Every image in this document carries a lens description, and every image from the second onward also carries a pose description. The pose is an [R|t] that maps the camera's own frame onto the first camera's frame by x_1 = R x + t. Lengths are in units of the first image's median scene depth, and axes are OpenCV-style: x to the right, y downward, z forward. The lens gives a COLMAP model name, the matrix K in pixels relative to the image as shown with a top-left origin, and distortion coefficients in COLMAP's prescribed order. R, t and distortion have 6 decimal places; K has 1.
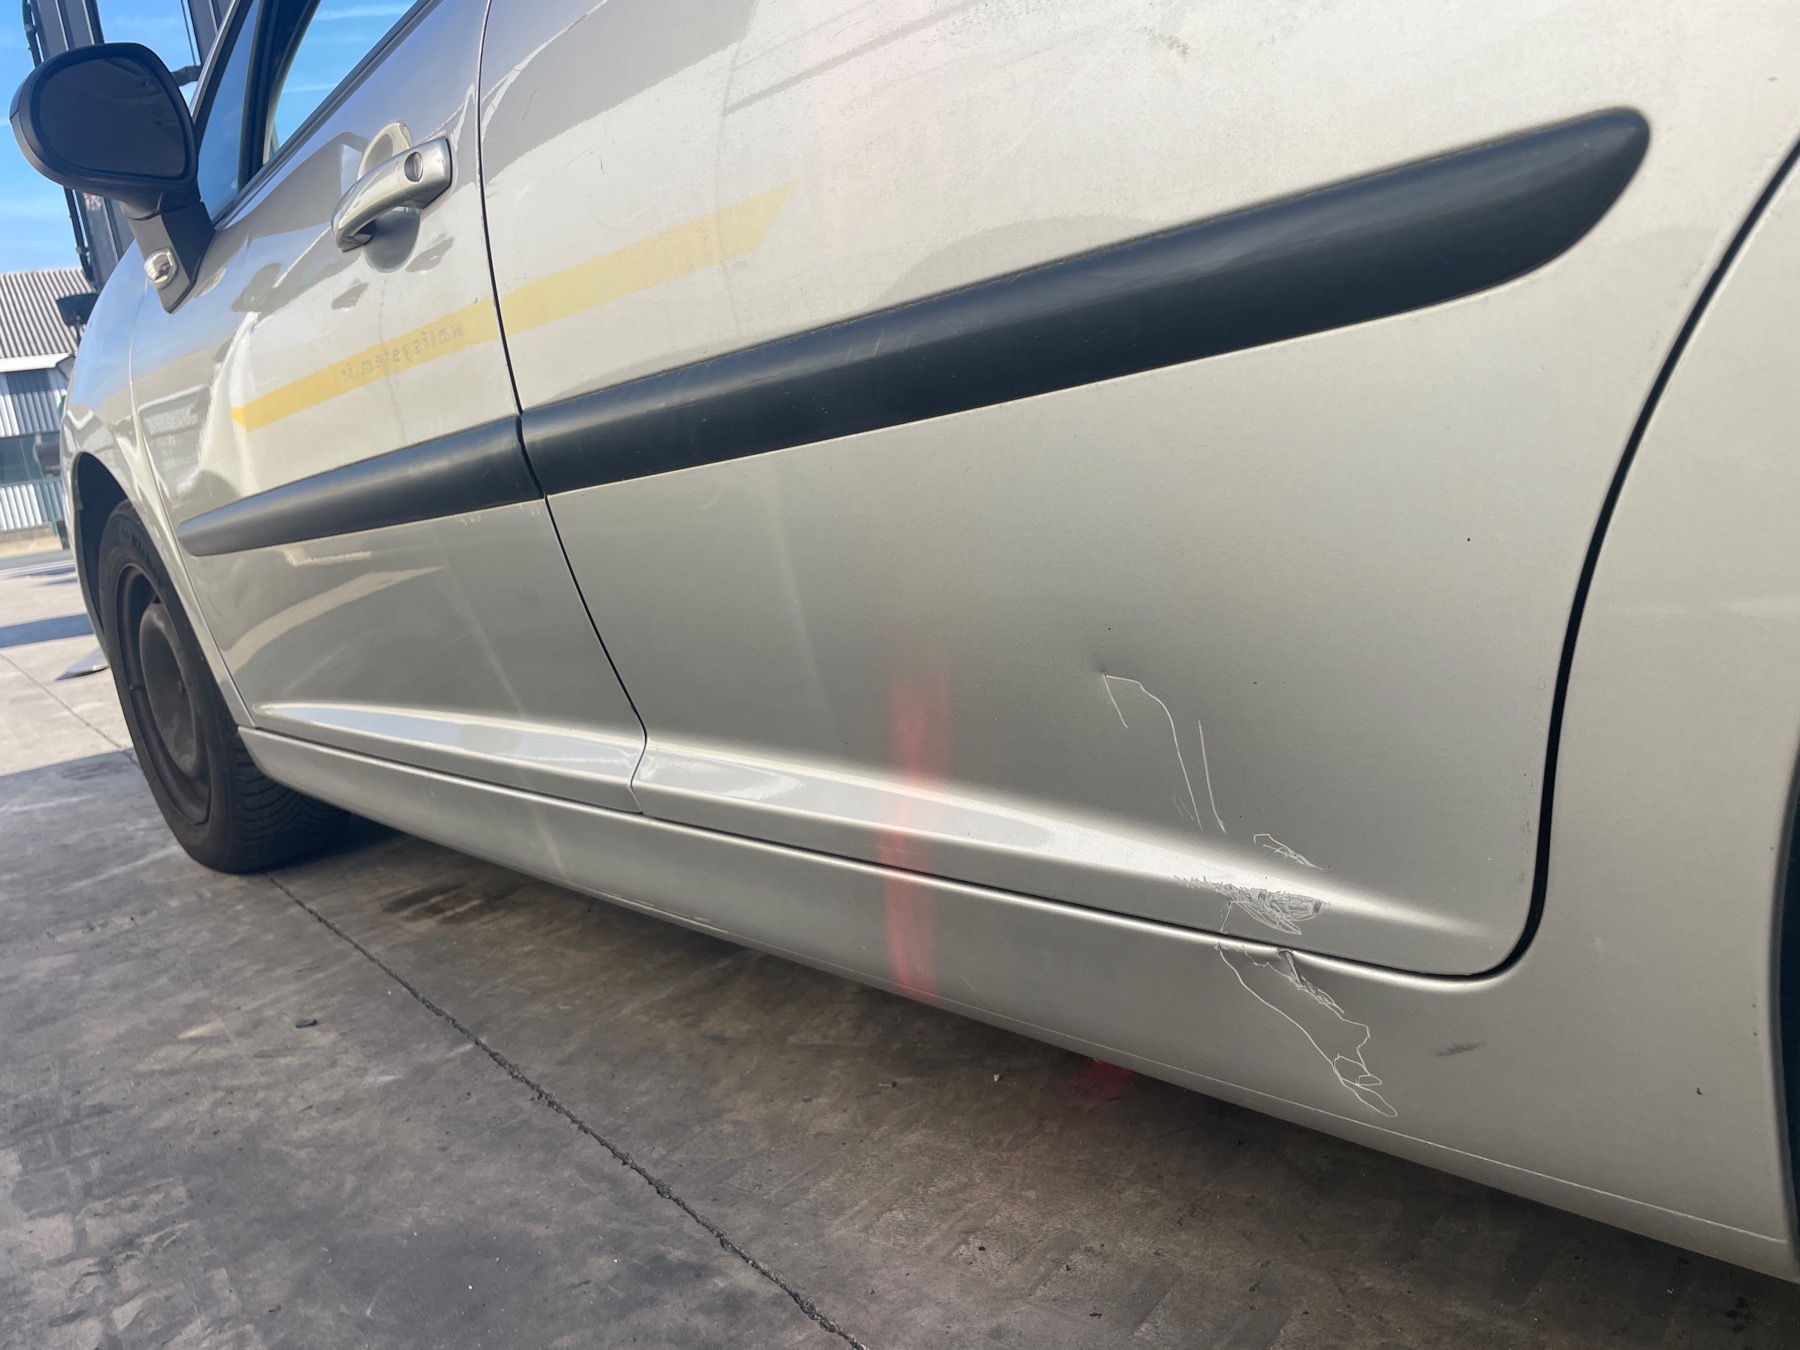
lens RADIAL K [[1359.0, 0, 878.2], [0, 1359.0, 689.9], [0, 0, 1]] dist [0.077982, -0.106381]
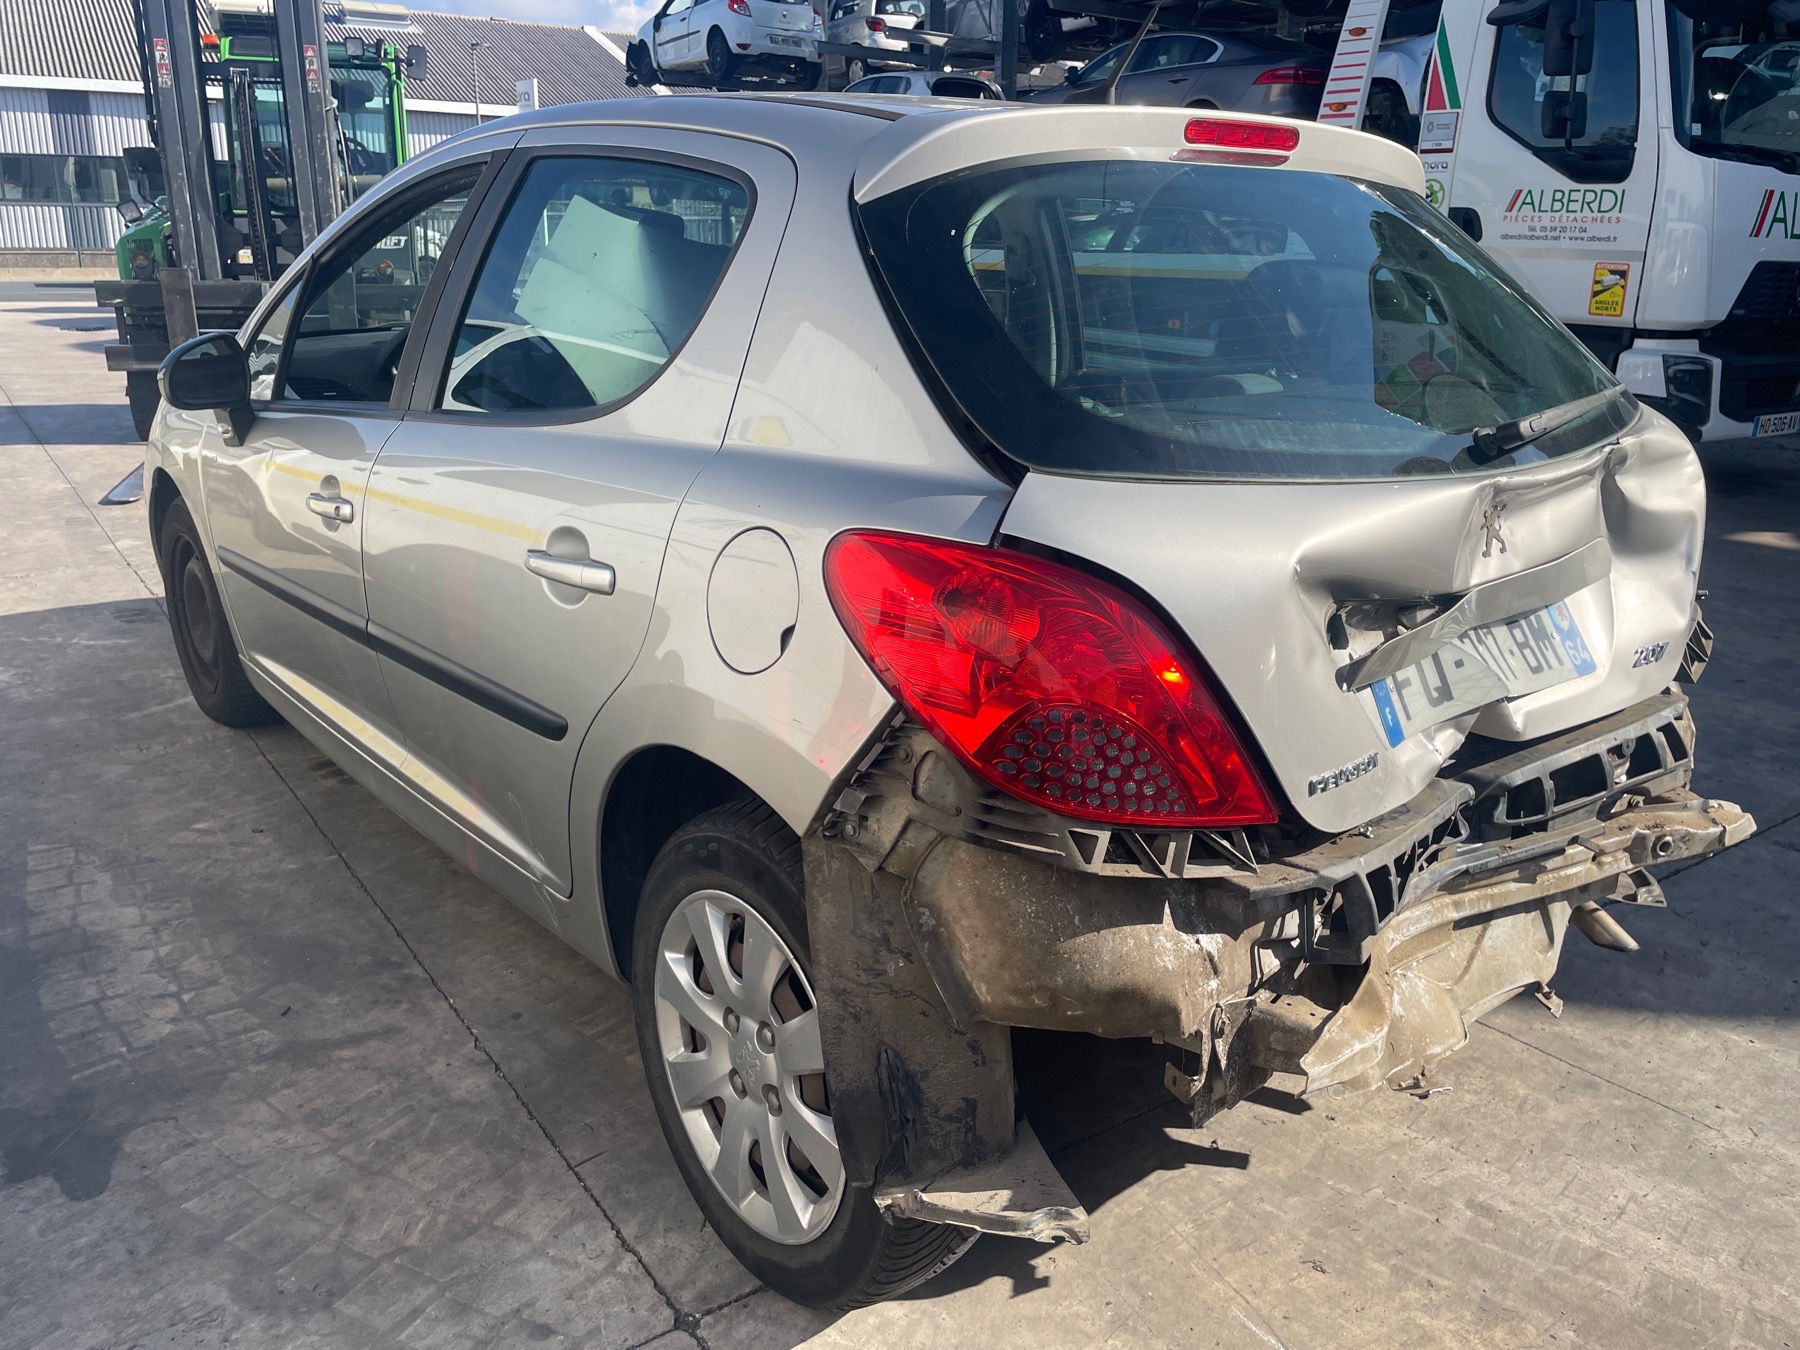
lens RADIAL K [[1359.0, 0, 891.3], [0, 1359.0, 654.1], [0, 0, 1]] dist [0.077982, -0.106381]
pose [[0.987754, 0.154724, 0.020056, 0.467125], [-0.155909, 0.983689, 0.089713, -0.378277], [-0.005848, -0.091741, 0.995766, -1.094583]]
